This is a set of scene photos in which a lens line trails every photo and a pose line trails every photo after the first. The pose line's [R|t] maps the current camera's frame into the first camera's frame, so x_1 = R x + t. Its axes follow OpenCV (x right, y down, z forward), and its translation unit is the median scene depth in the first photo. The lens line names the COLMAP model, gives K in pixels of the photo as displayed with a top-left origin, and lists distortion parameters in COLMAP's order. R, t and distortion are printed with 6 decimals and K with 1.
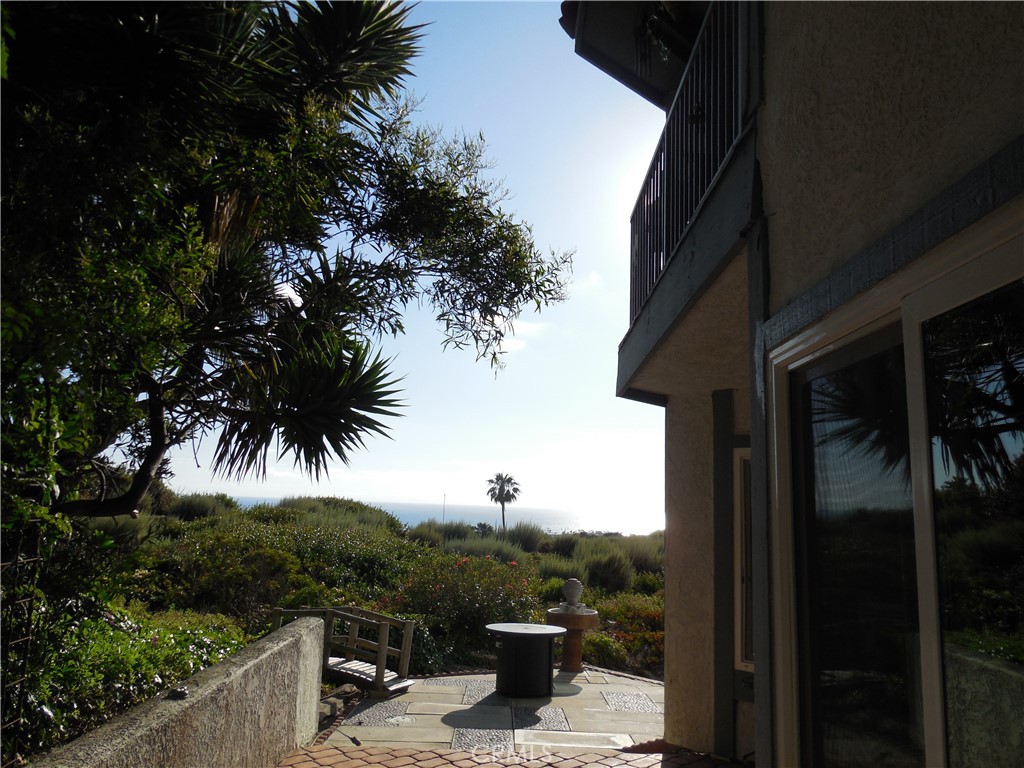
lens RADIAL K [[758.4, 0, 512.0], [0, 758.4, 384.0], [0, 0, 1]] dist [-0.032519, 0.007159]
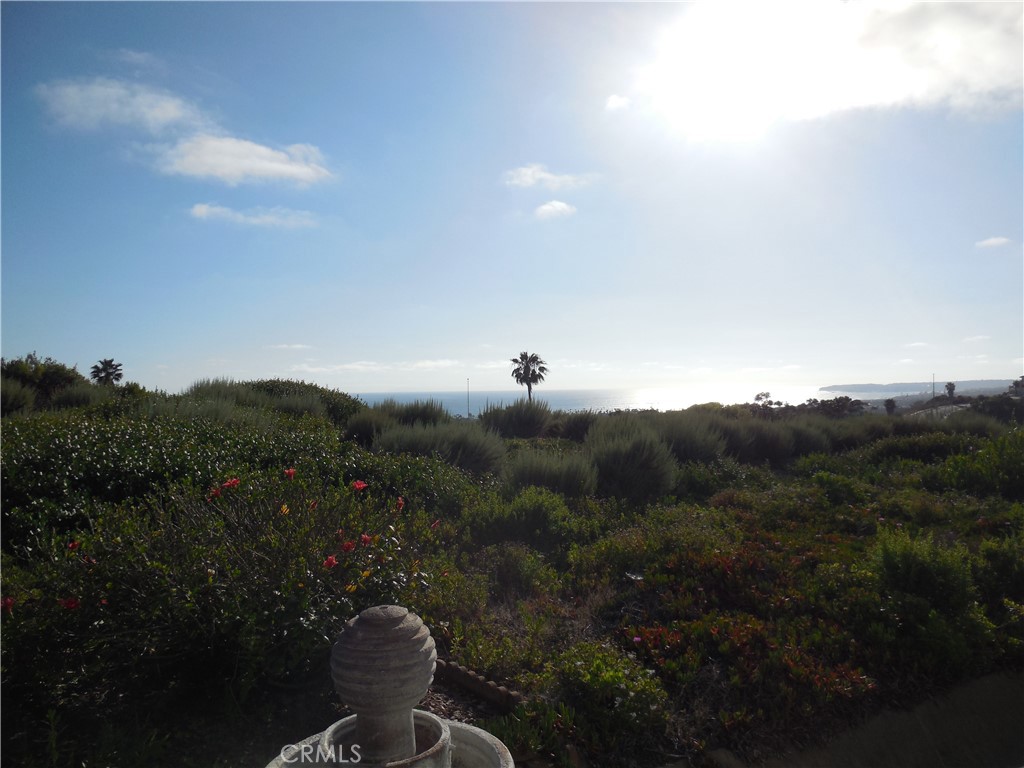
lens RADIAL K [[758.4, 0, 512.0], [0, 758.4, 384.0], [0, 0, 1]] dist [-0.032519, 0.007159]
pose [[0.997631, -0.050265, -0.046962, 0.056638], [0.056788, 0.987073, 0.149871, 0.077271], [0.038821, -0.152183, 0.987590, 0.365820]]
